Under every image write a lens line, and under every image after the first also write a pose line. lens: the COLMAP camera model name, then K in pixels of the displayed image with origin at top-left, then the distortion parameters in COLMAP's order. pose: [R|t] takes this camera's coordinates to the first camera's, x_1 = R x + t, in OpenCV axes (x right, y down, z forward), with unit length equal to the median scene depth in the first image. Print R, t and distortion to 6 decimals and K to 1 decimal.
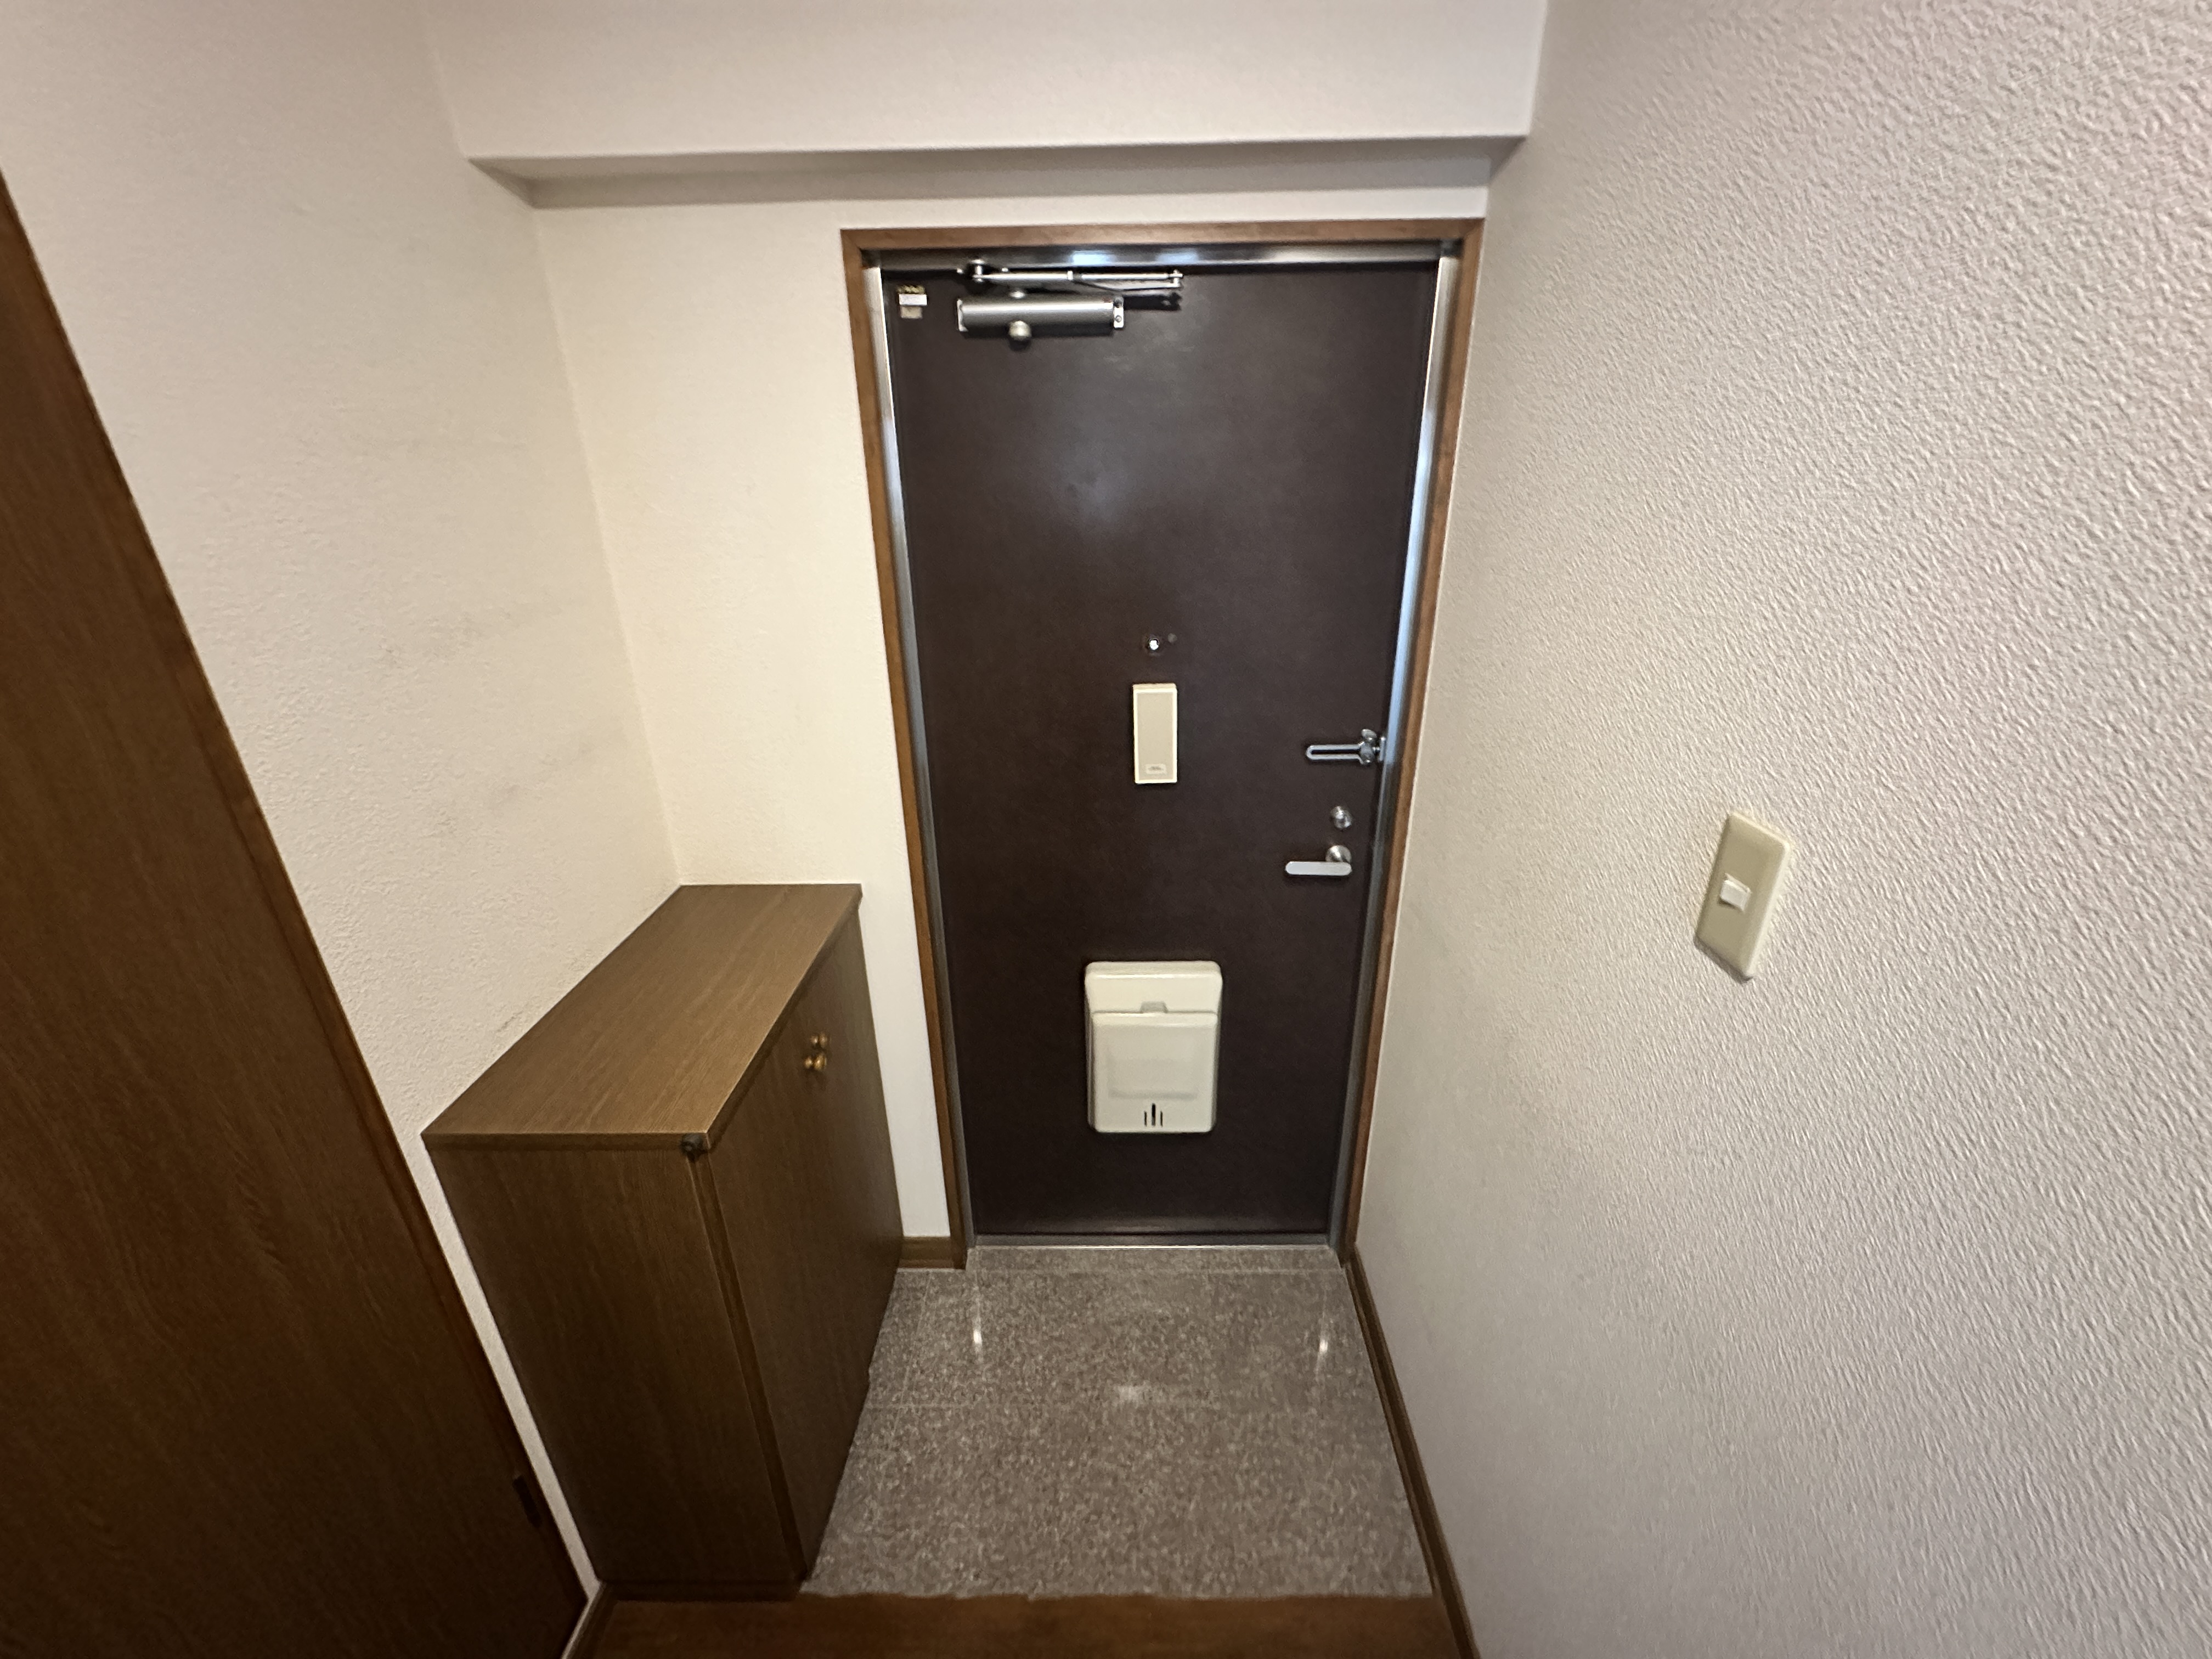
lens RADIAL K [[883.5, 0, 1107.9], [0, 883.5, 836.5], [0, 0, 1]] dist [0.000373, 0.000041]
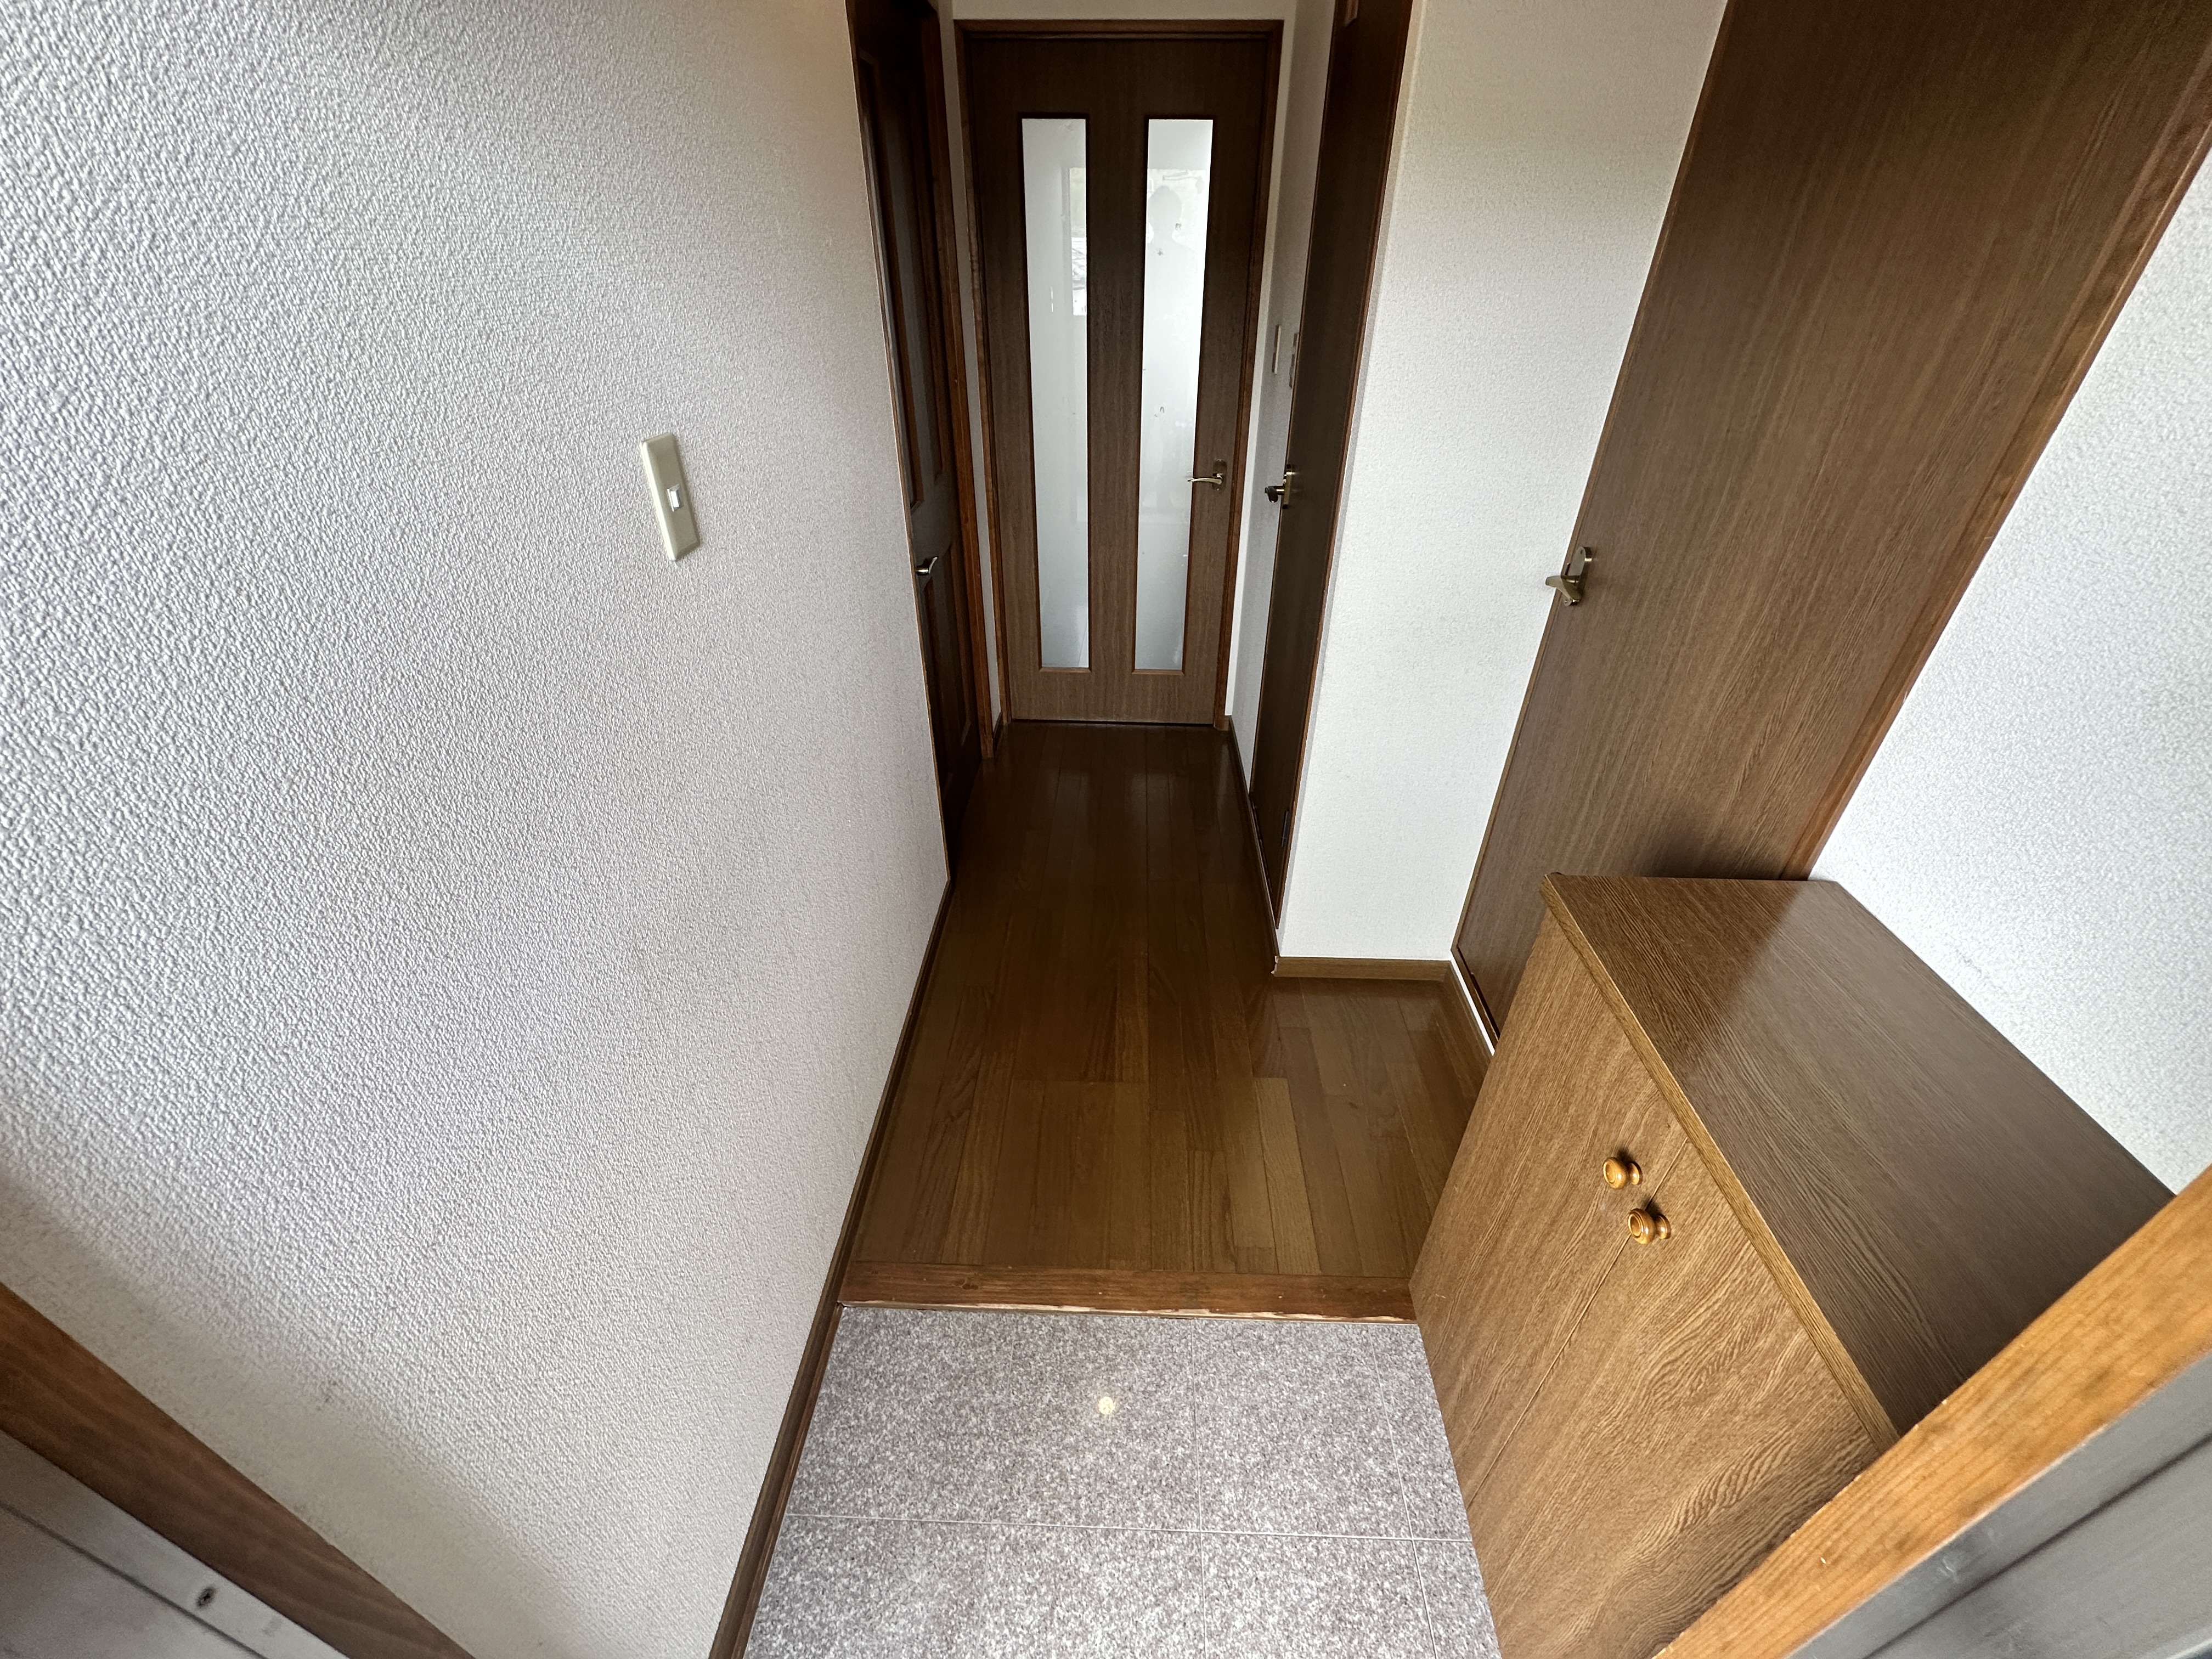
lens RADIAL K [[883.5, 0, 1101.6], [0, 883.5, 836.5], [0, 0, 1]] dist [0.000373, 0.000041]
pose [[-0.999644, -0.010919, 0.024328, 0.022476], [0.014277, 0.551379, 0.834133, -0.380969], [-0.022522, 0.834184, -0.551027, 1.080903]]
